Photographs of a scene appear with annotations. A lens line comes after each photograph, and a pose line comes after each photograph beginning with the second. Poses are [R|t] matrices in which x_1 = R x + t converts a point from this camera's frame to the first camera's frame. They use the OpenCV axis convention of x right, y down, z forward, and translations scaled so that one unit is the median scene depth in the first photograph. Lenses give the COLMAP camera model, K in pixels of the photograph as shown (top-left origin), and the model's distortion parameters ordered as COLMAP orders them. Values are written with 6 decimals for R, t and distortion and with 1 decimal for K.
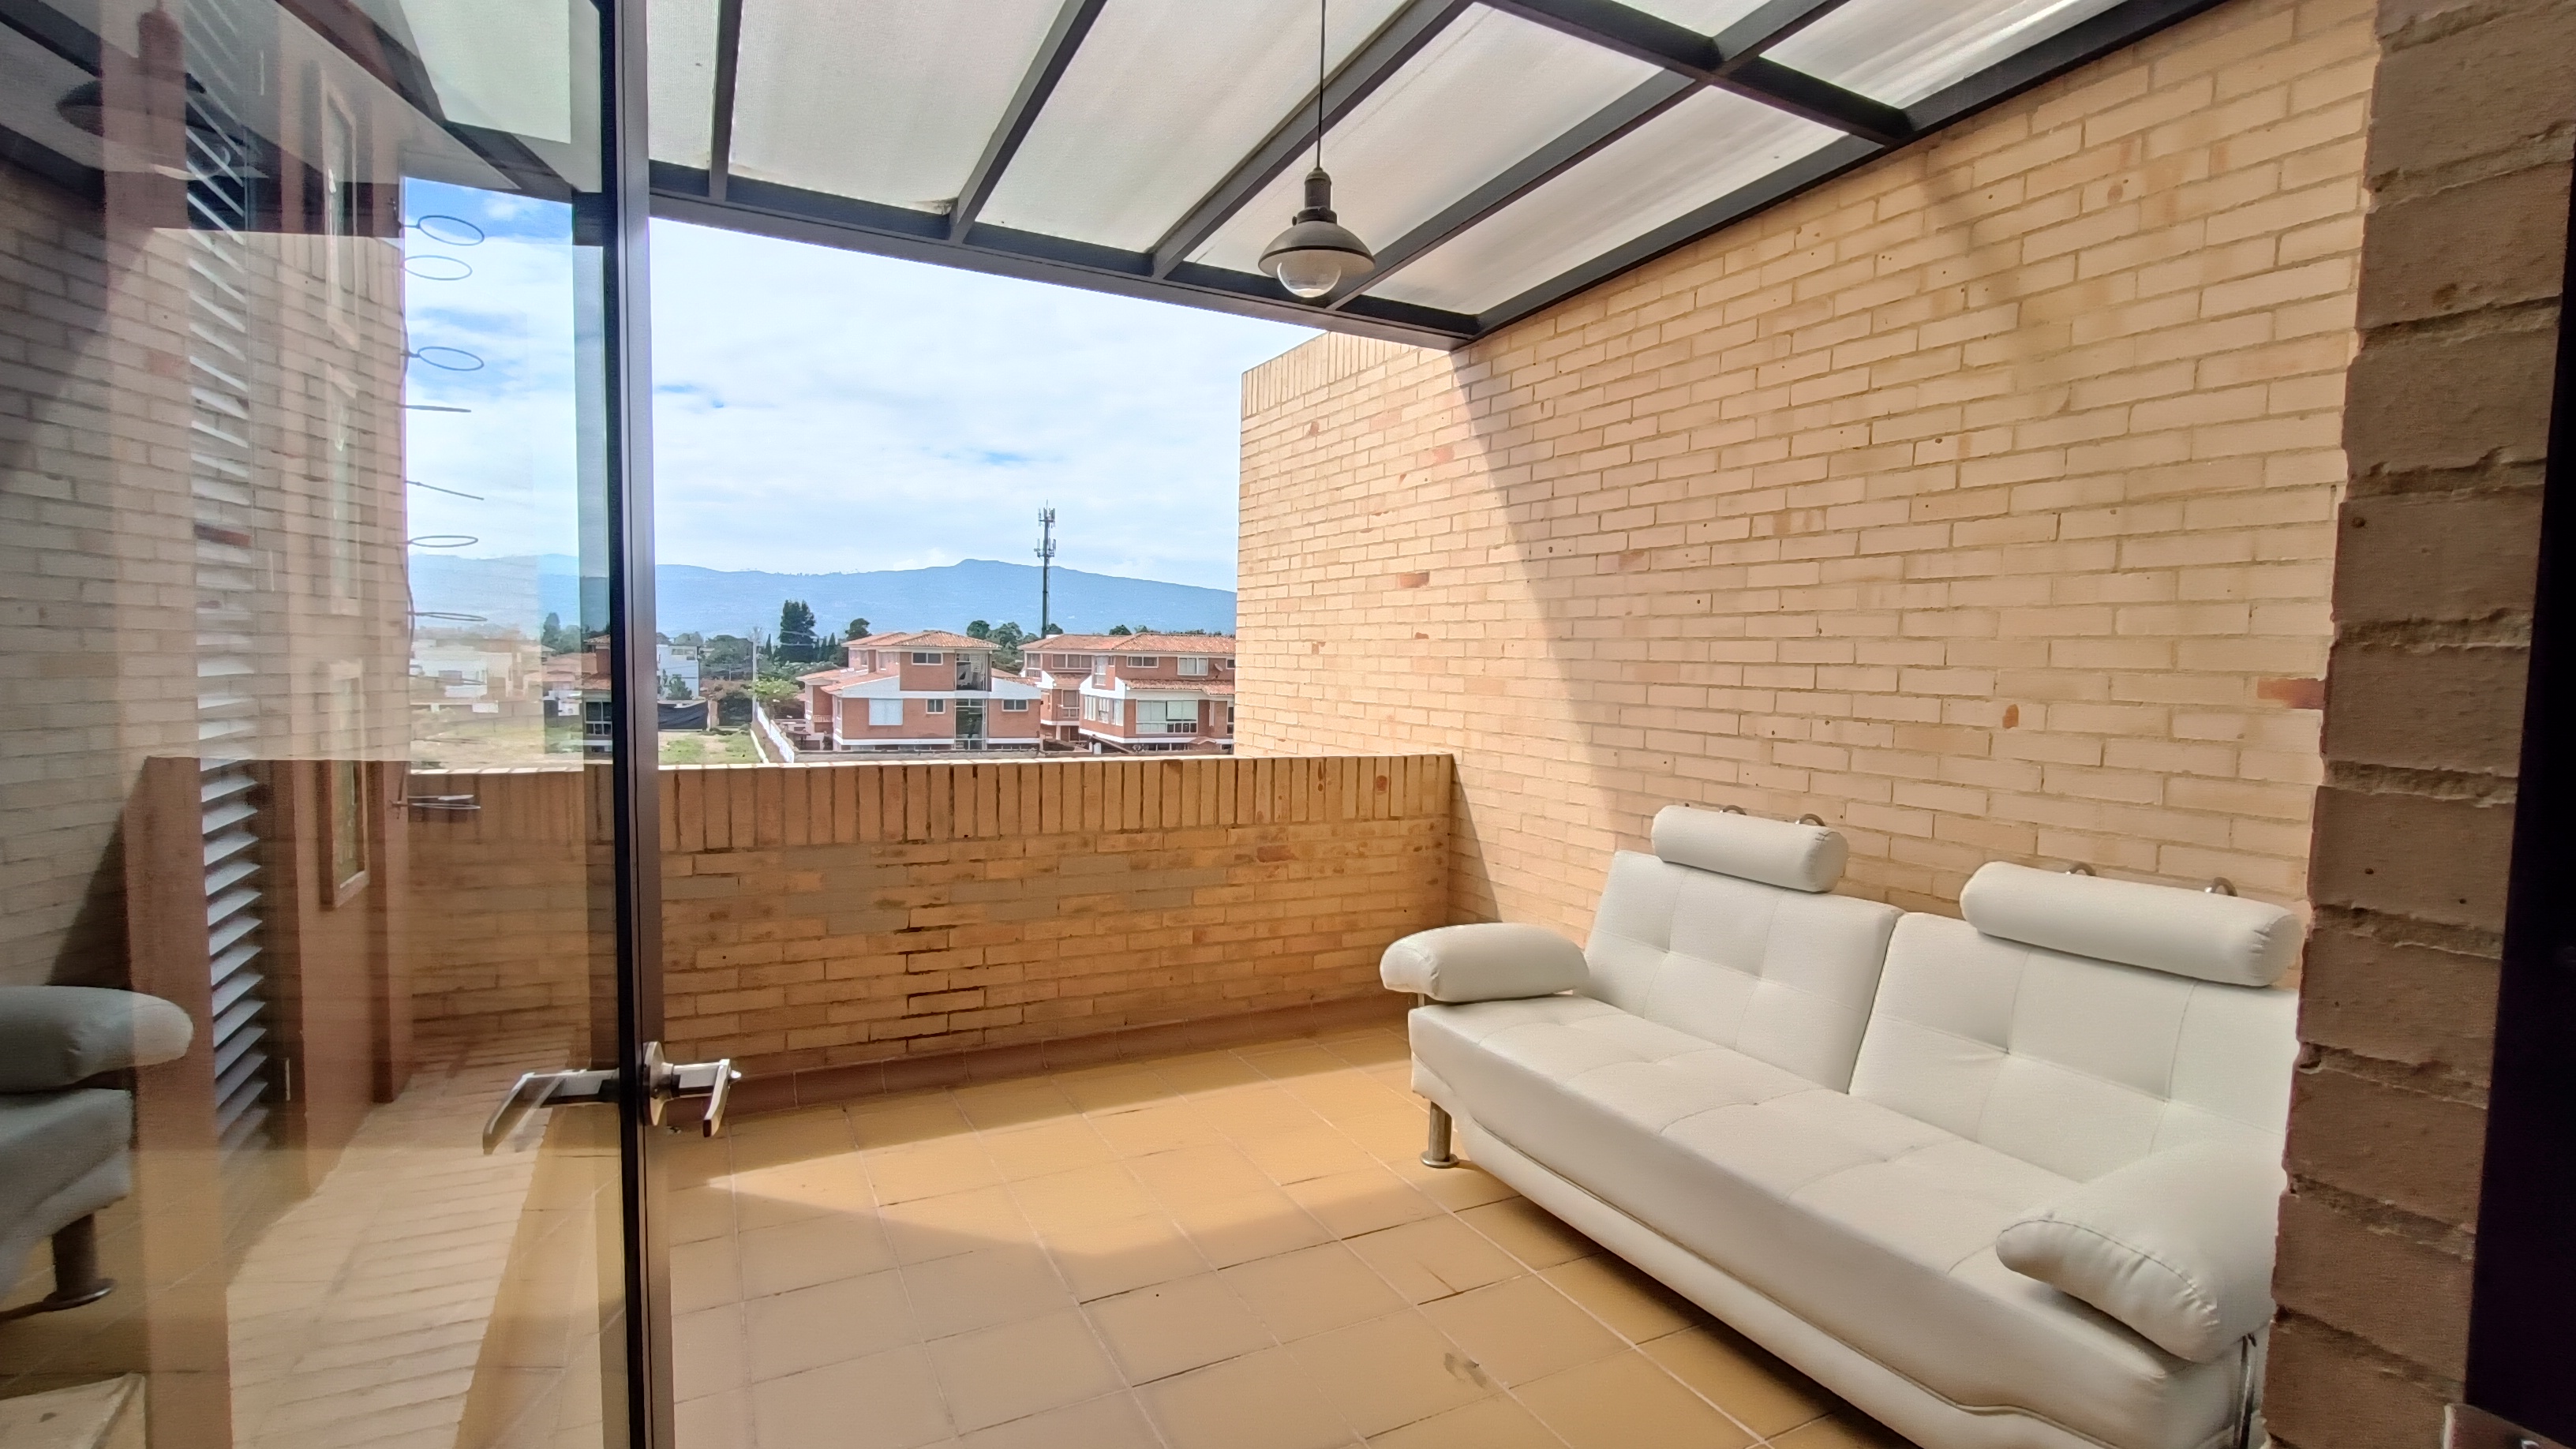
lens RADIAL K [[1127.4, 0, 1286.2], [0, 1127.4, 727.1], [0, 0, 1]] dist [-0.002194, -0.000326]
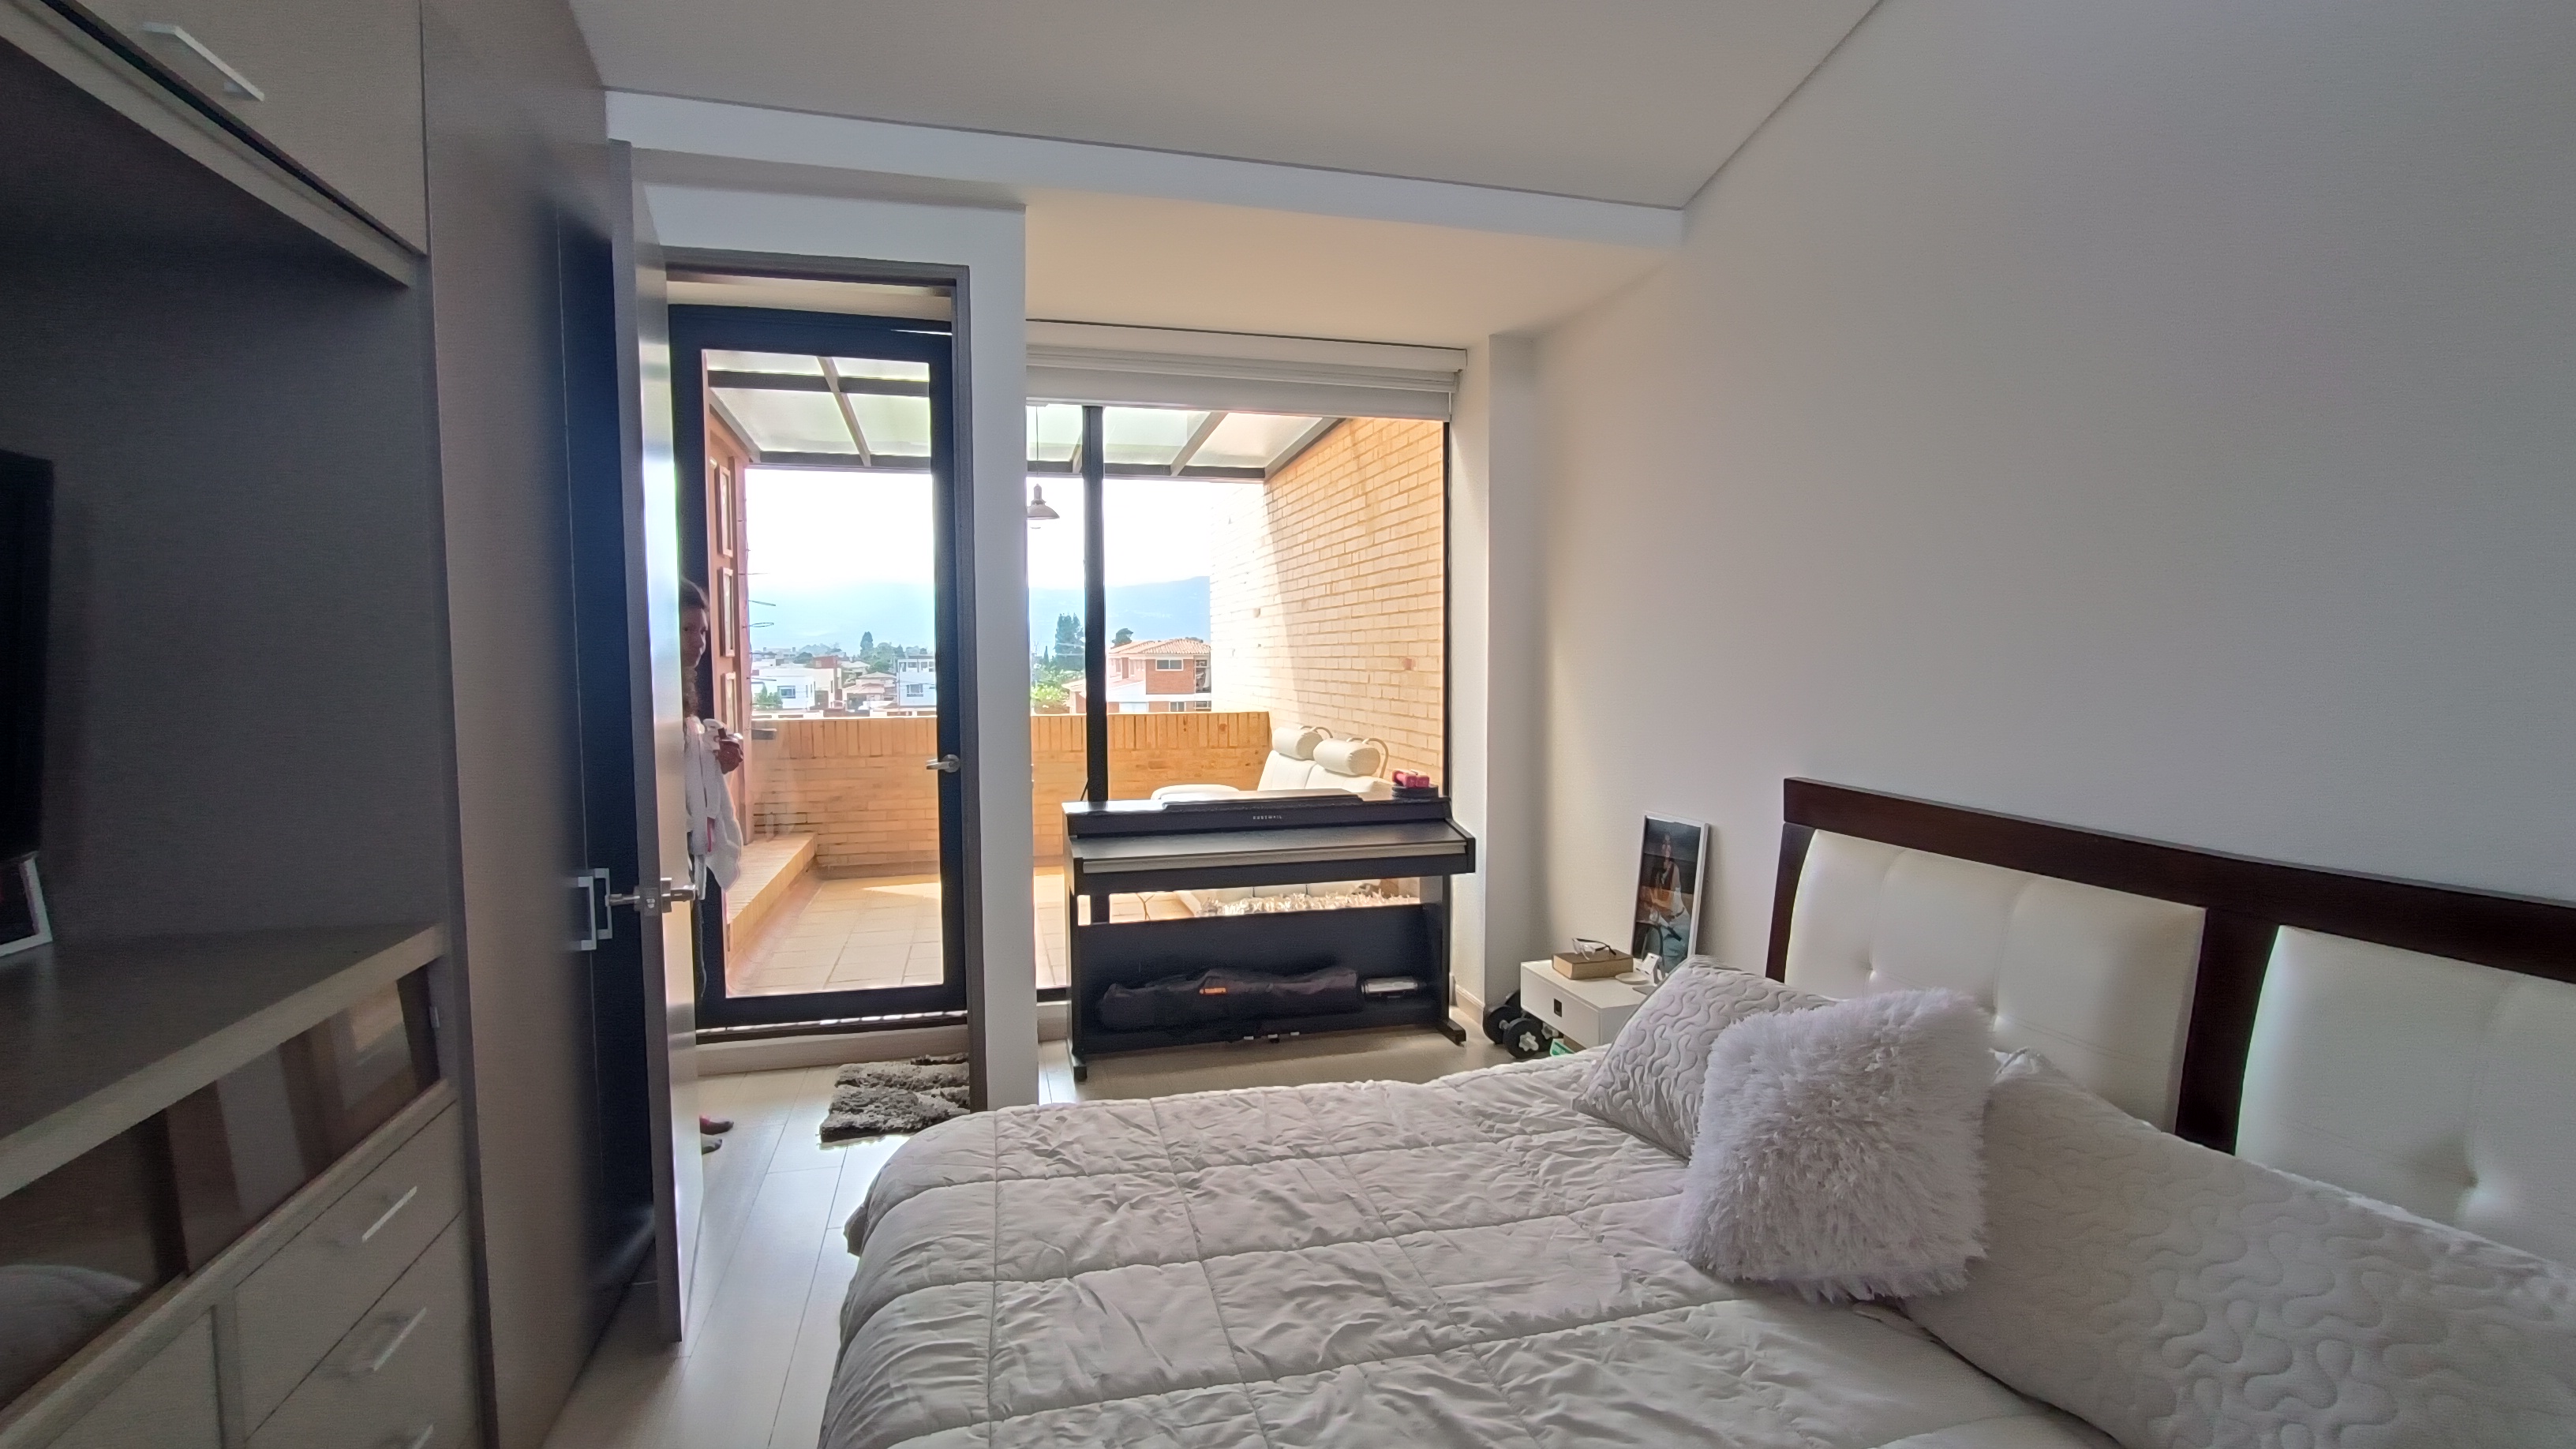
lens RADIAL K [[1127.4, 0, 1279.4], [0, 1127.4, 731.9], [0, 0, 1]] dist [-0.002194, -0.000326]
pose [[0.974169, -0.012441, -0.225479, 0.577198], [0.013419, 0.999906, 0.002808, 0.052672], [0.225423, -0.005761, 0.974244, -0.731027]]
